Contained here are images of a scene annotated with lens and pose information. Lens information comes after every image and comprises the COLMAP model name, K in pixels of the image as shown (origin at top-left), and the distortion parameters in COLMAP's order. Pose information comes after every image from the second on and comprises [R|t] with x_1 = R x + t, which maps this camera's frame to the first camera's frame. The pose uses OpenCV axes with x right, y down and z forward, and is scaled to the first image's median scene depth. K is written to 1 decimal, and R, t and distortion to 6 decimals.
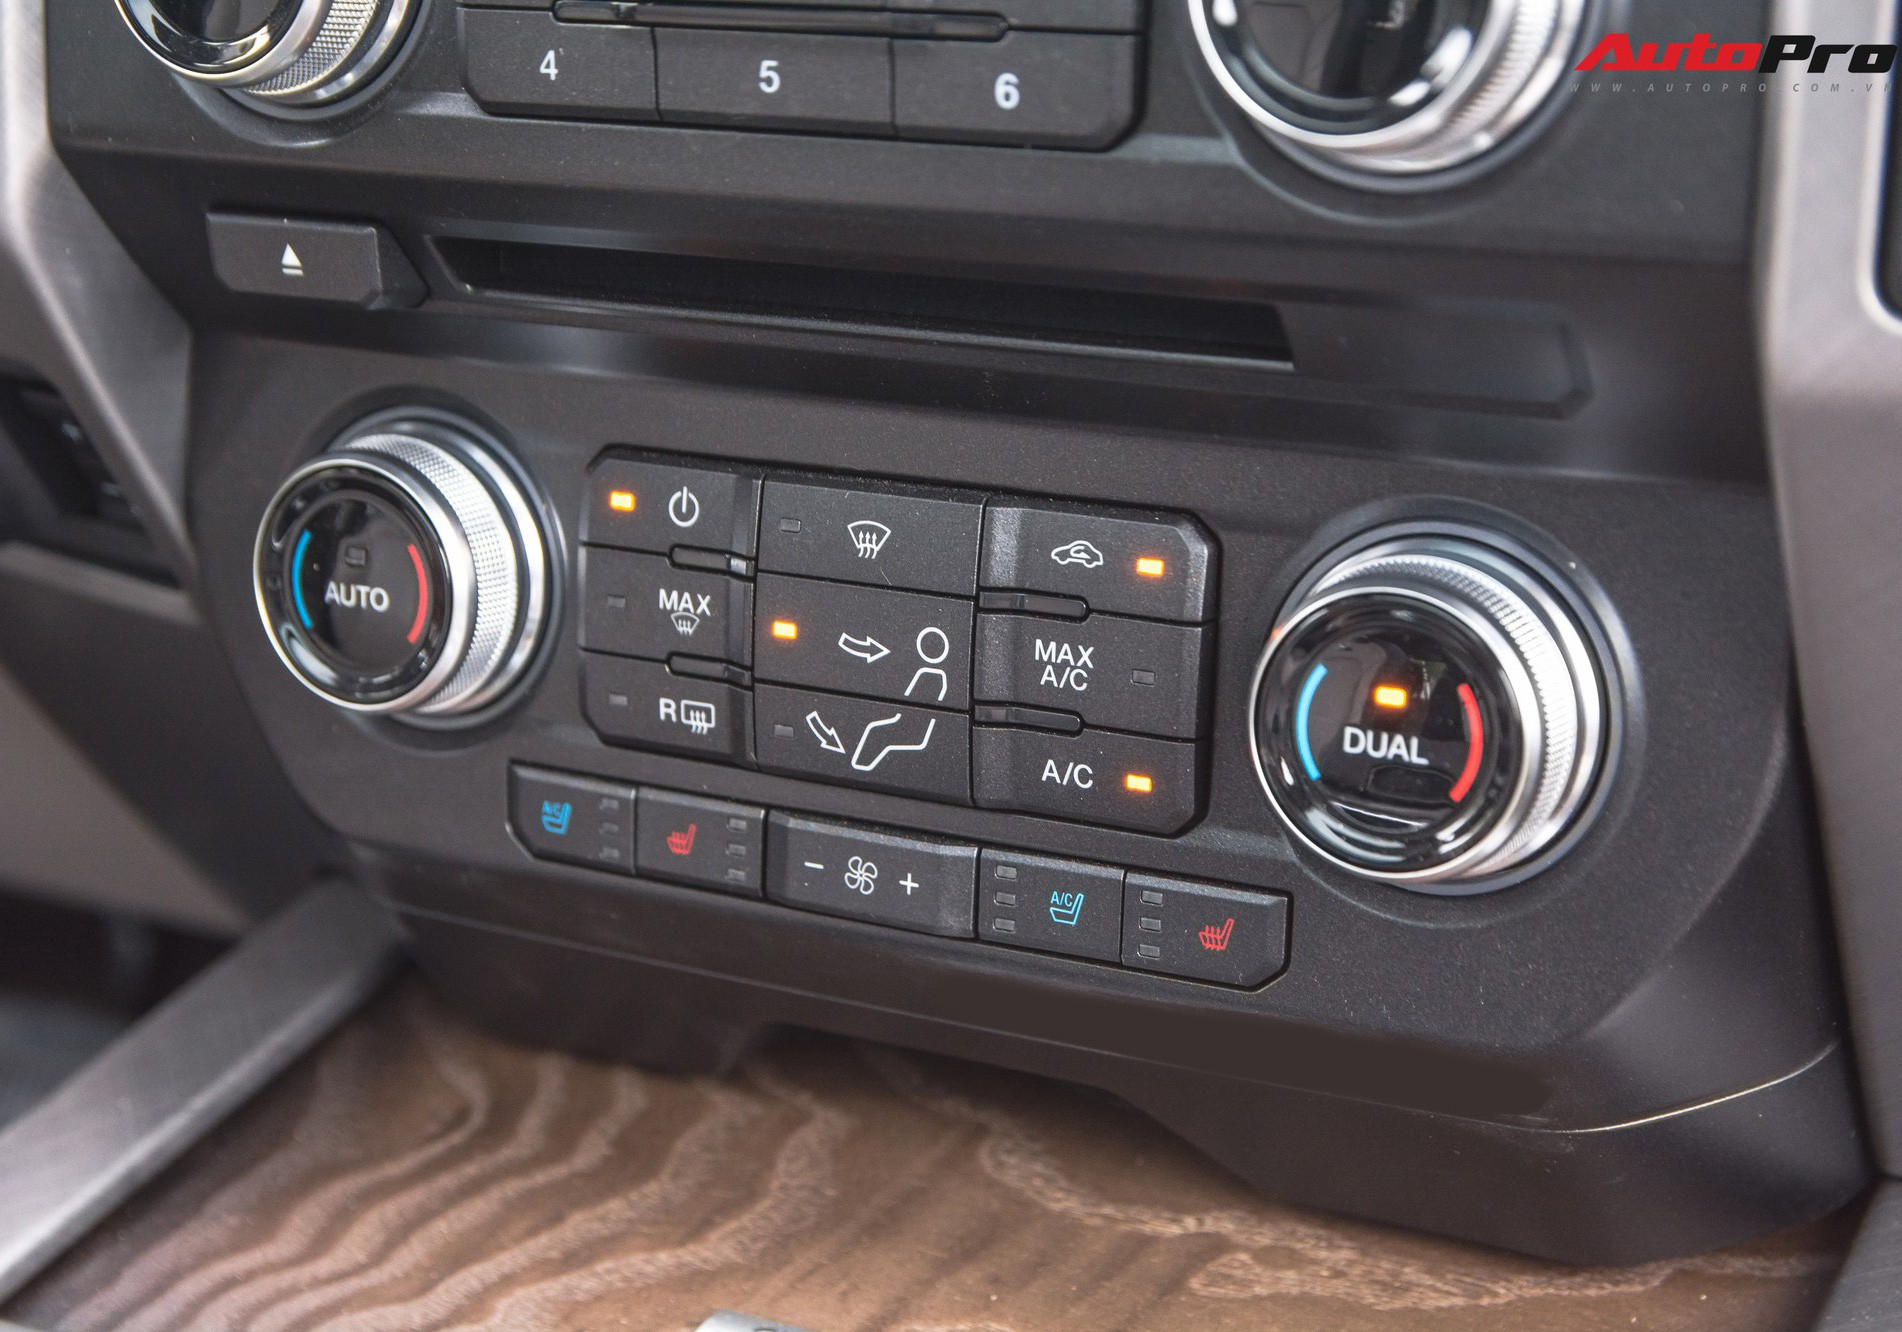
lens RADIAL K [[3279.8, 0, 950.3], [0, 3279.8, 667.7], [0, 0, 1]] dist [-0.053376, 0.000000]
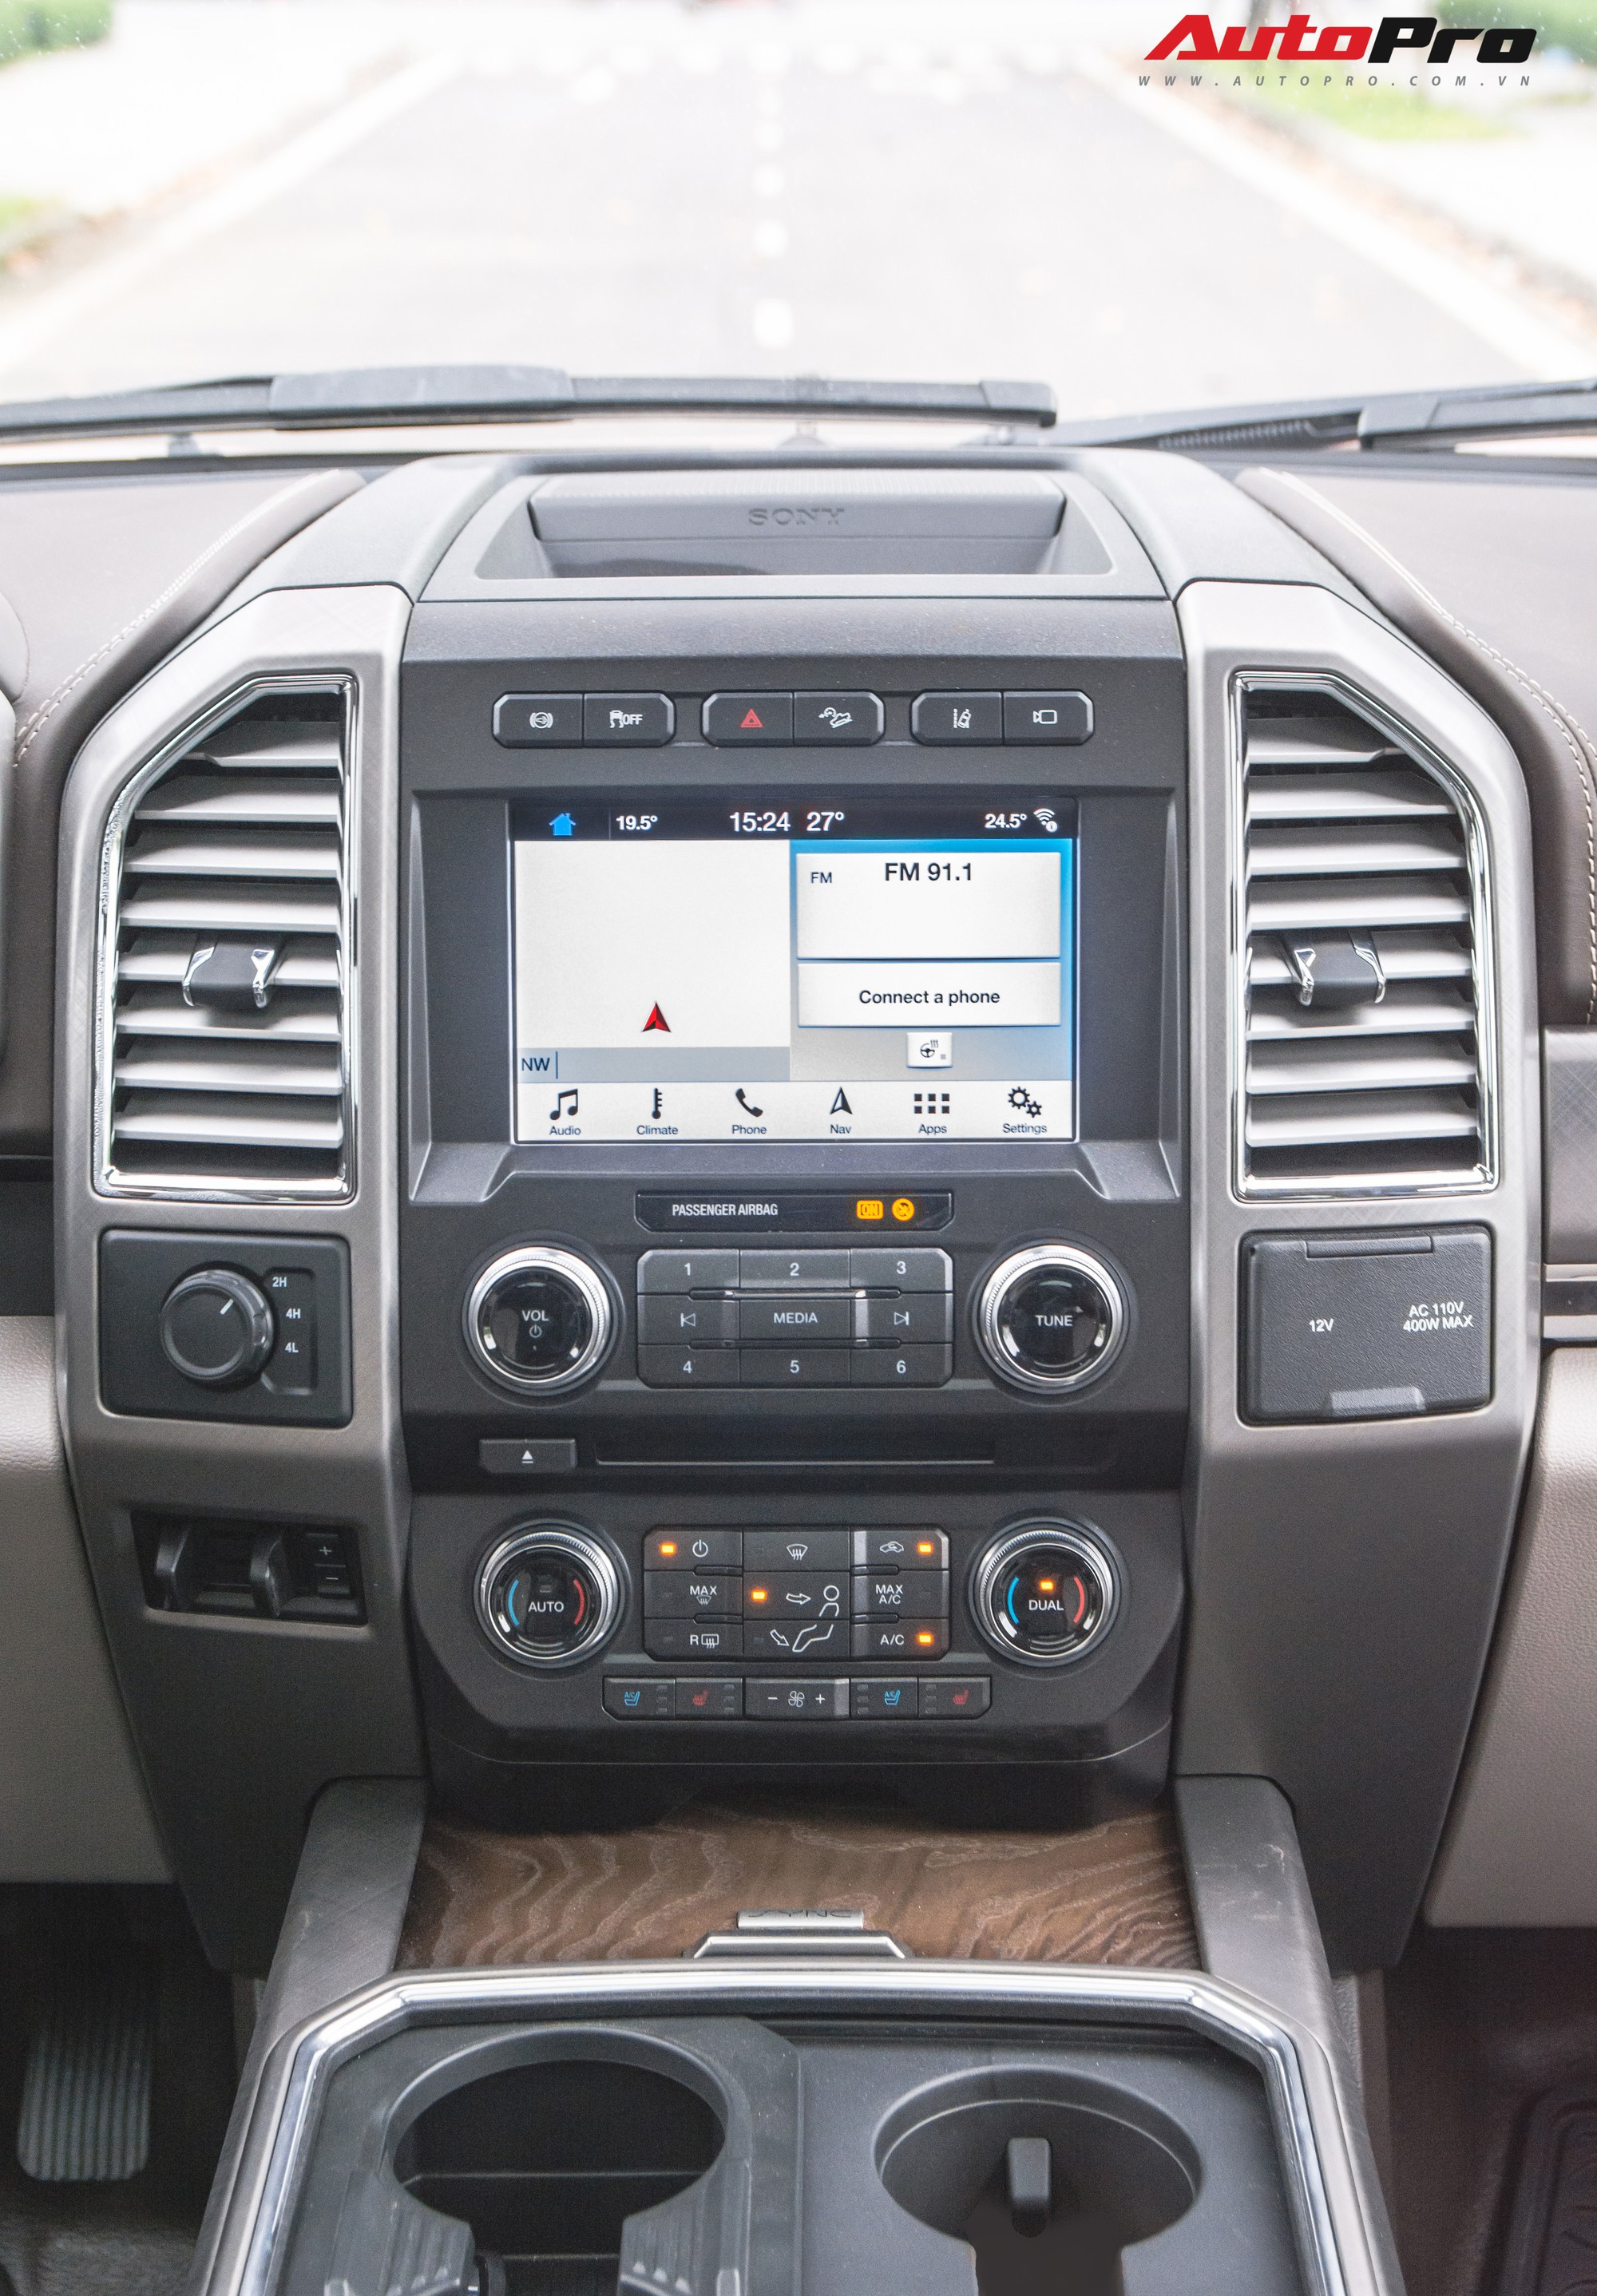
lens RADIAL K [[3633.3, 0, 806.2], [0, 3633.3, 1163.0], [0, 0, 1]] dist [-0.014189, 0.000000]
pose [[0.882342, -0.058289, 0.466985, -1.220667], [0.129702, 0.983989, -0.122243, 0.005740], [-0.452383, 0.168429, 0.875775, -1.333699]]
